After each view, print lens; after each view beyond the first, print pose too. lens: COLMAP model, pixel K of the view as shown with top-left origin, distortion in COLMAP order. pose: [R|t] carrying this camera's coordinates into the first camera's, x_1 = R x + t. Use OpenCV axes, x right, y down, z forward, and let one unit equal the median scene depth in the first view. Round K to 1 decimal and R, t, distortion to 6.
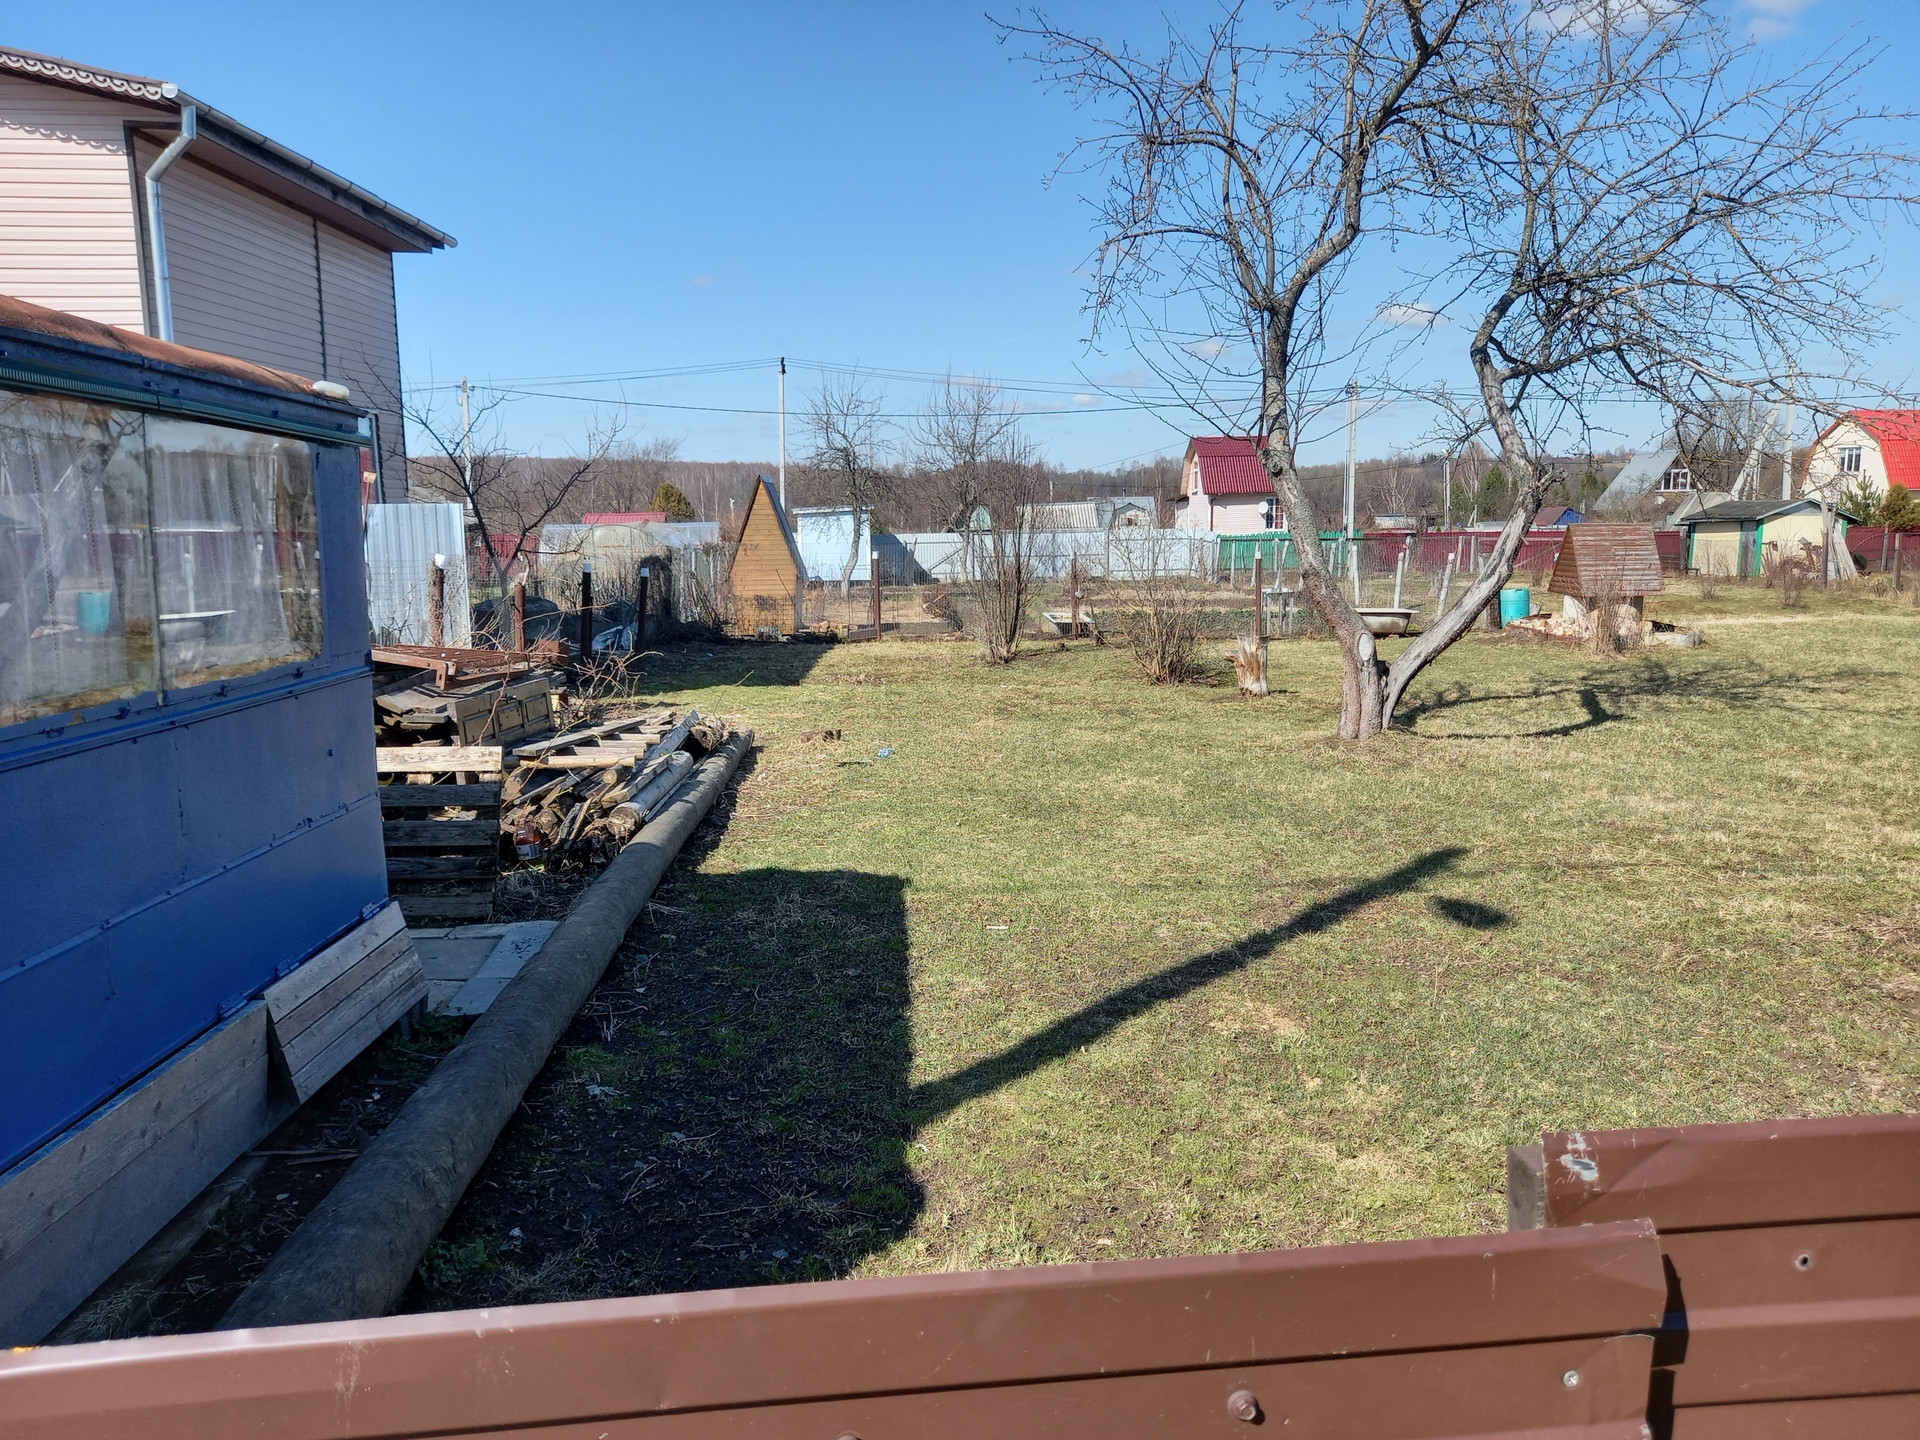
lens RADIAL K [[1386.9, 0, 957.9], [0, 1386.9, 720.2], [0, 0, 1]] dist [0.042166, -0.043974]
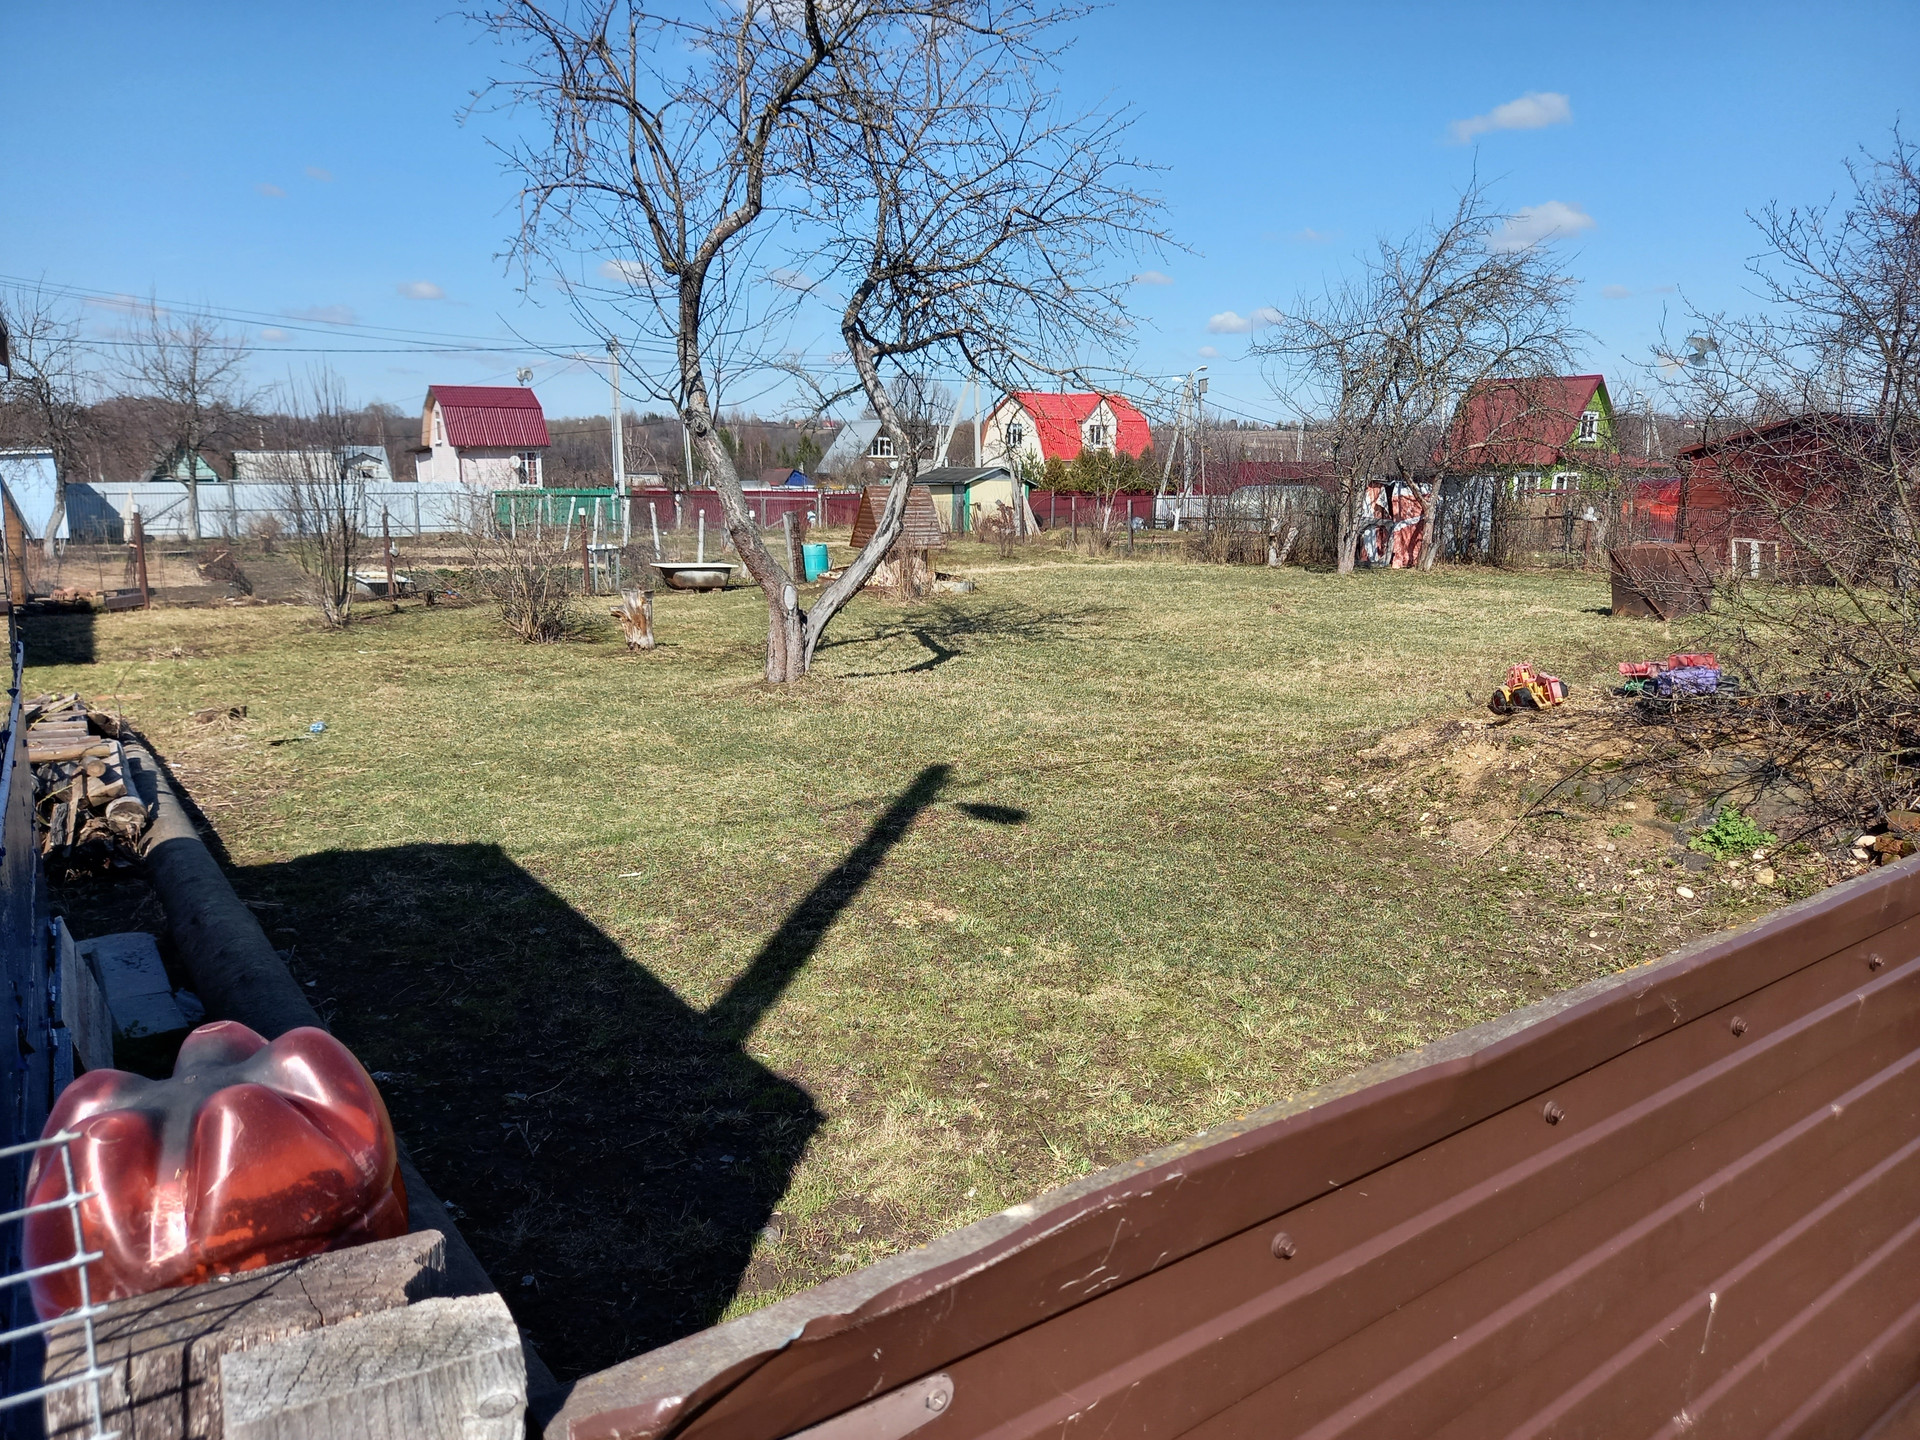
lens RADIAL K [[1386.9, 0, 962.7], [0, 1386.9, 725.6], [0, 0, 1]] dist [0.042166, -0.043974]
pose [[0.858181, -0.074751, 0.507875, -0.142138], [0.057294, 0.997107, 0.049946, 0.001030], [-0.510139, -0.013765, 0.859982, -0.005633]]
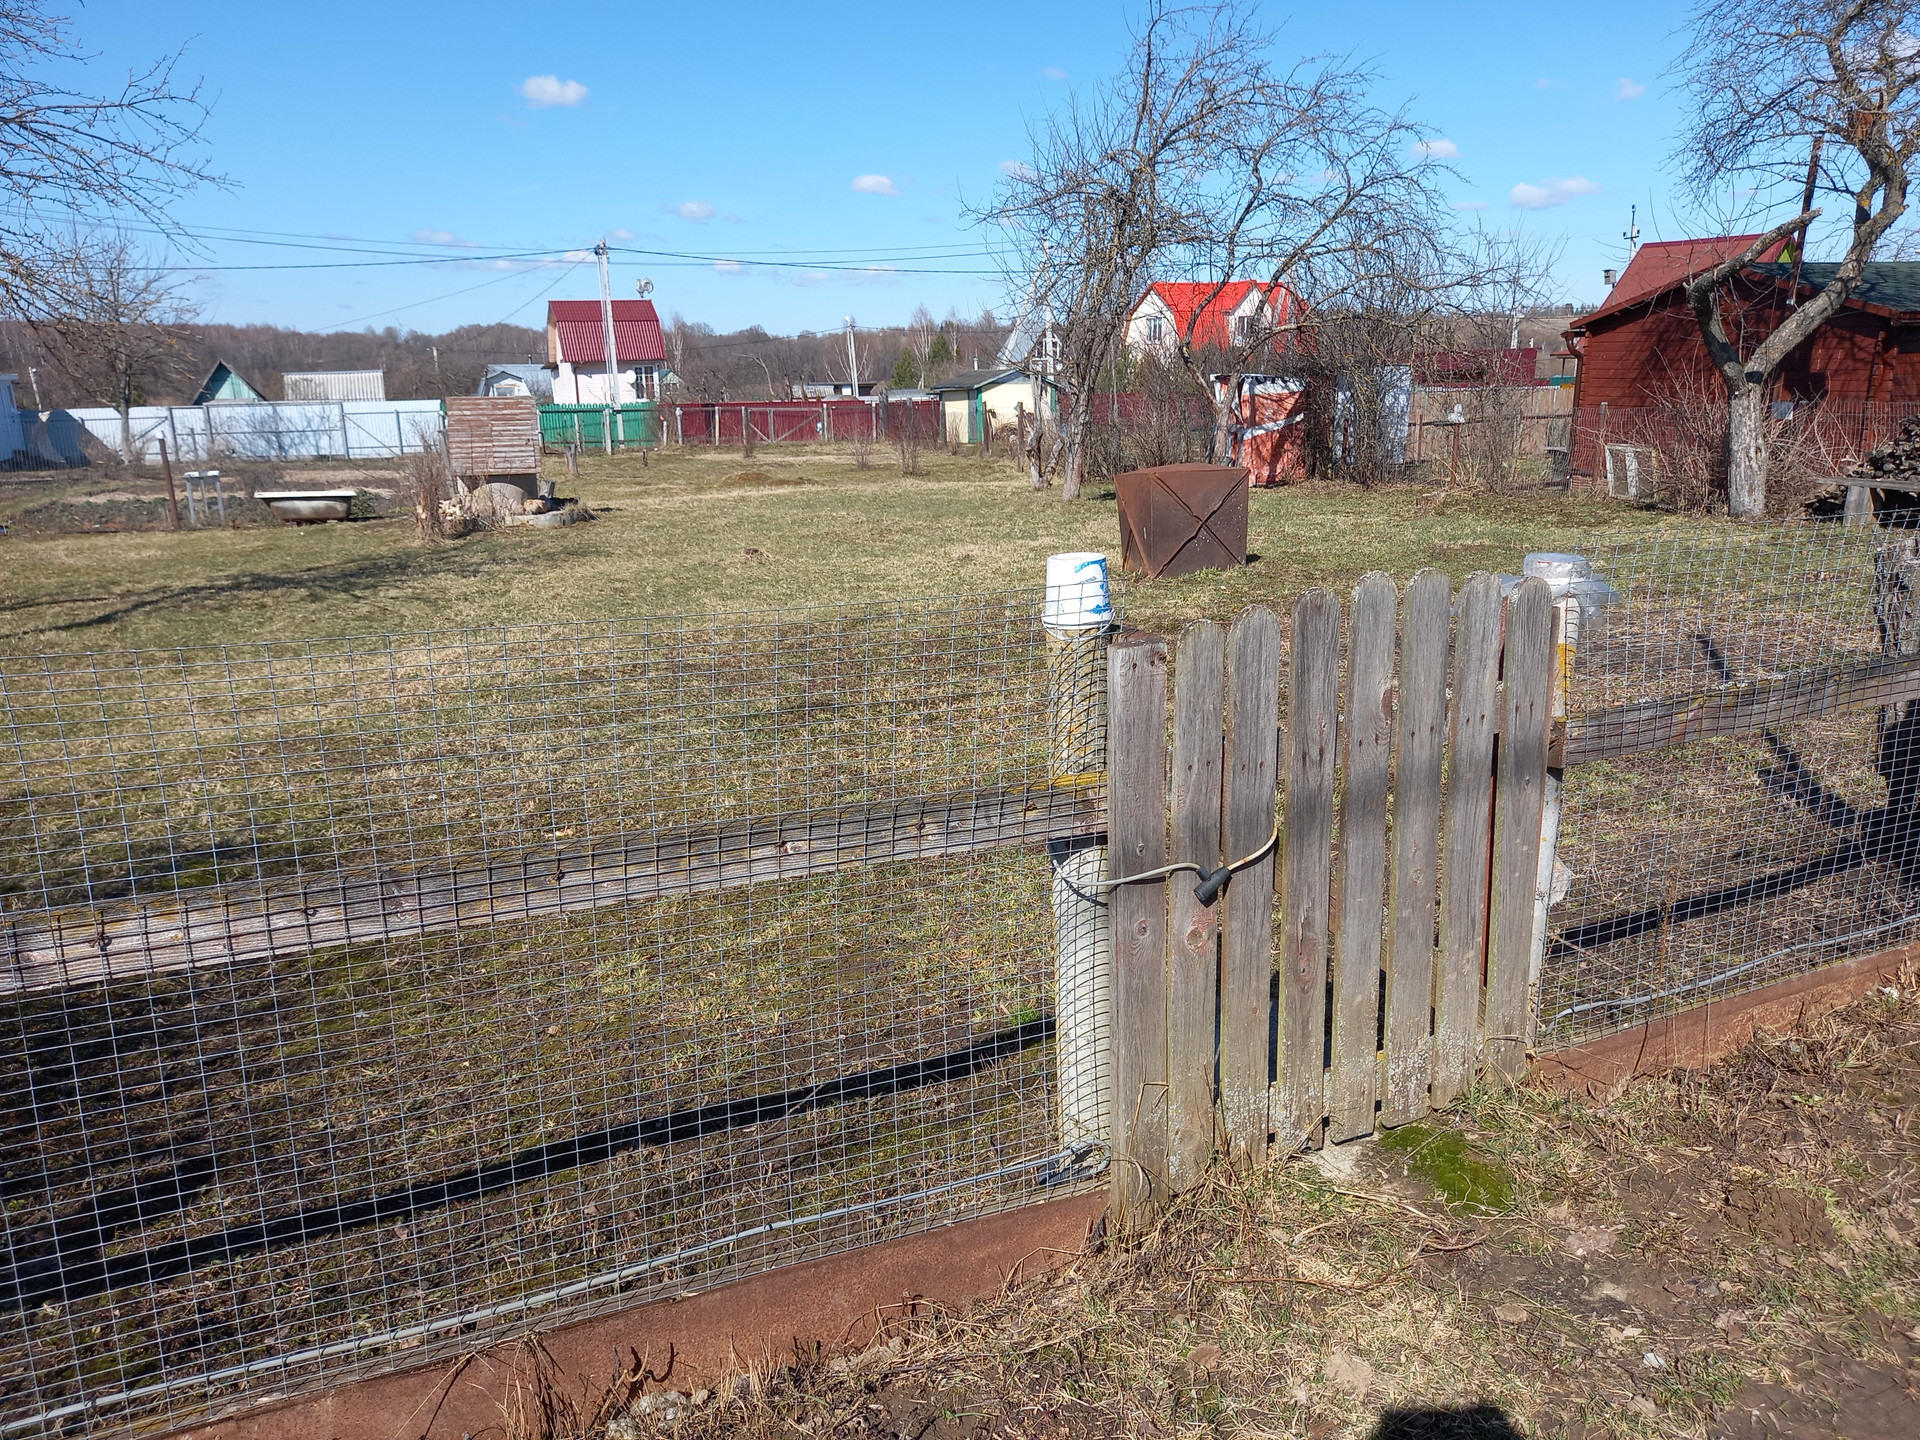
lens RADIAL K [[1386.9, 0, 962.4], [0, 1386.9, 725.2], [0, 0, 1]] dist [0.042166, -0.043974]
pose [[0.952723, -0.079987, 0.293123, 0.937610], [0.051957, 0.993405, 0.102206, 0.000646], [-0.299365, -0.082144, 0.950596, -0.022669]]
